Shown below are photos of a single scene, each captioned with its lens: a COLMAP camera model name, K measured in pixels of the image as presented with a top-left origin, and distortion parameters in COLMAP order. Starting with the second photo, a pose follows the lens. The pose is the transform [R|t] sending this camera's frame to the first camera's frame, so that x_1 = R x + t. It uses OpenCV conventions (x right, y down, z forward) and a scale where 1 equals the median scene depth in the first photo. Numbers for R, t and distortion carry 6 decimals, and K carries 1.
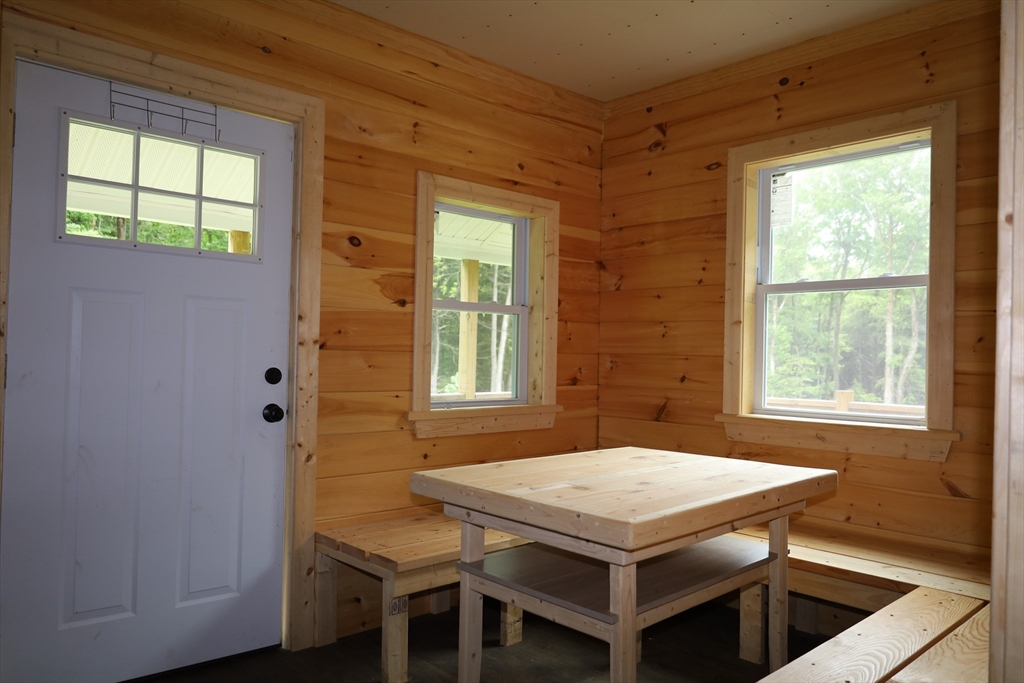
lens RADIAL K [[731.2, 0, 511.5], [0, 731.2, 343.8], [0, 0, 1]] dist [-0.013689, 0.006119]
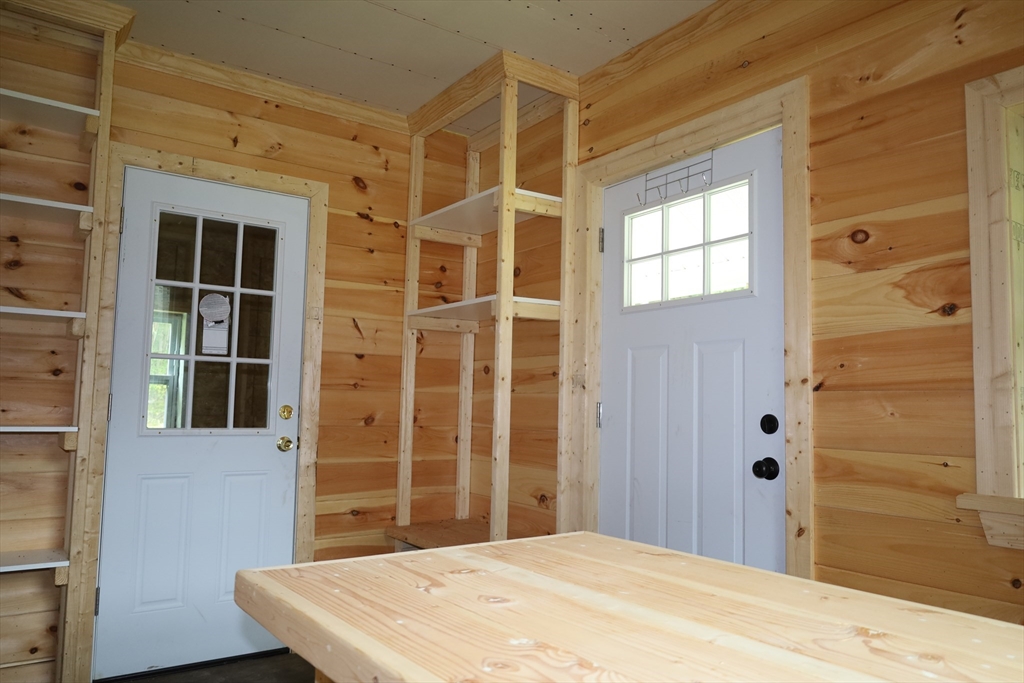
lens RADIAL K [[731.2, 0, 511.7], [0, 731.2, 342.0], [0, 0, 1]] dist [-0.013689, 0.006119]
pose [[-0.129414, -0.112090, -0.985235, 0.528449], [-0.004187, 0.993643, -0.112497, 0.043369], [0.991582, -0.010433, -0.129060, 0.776495]]
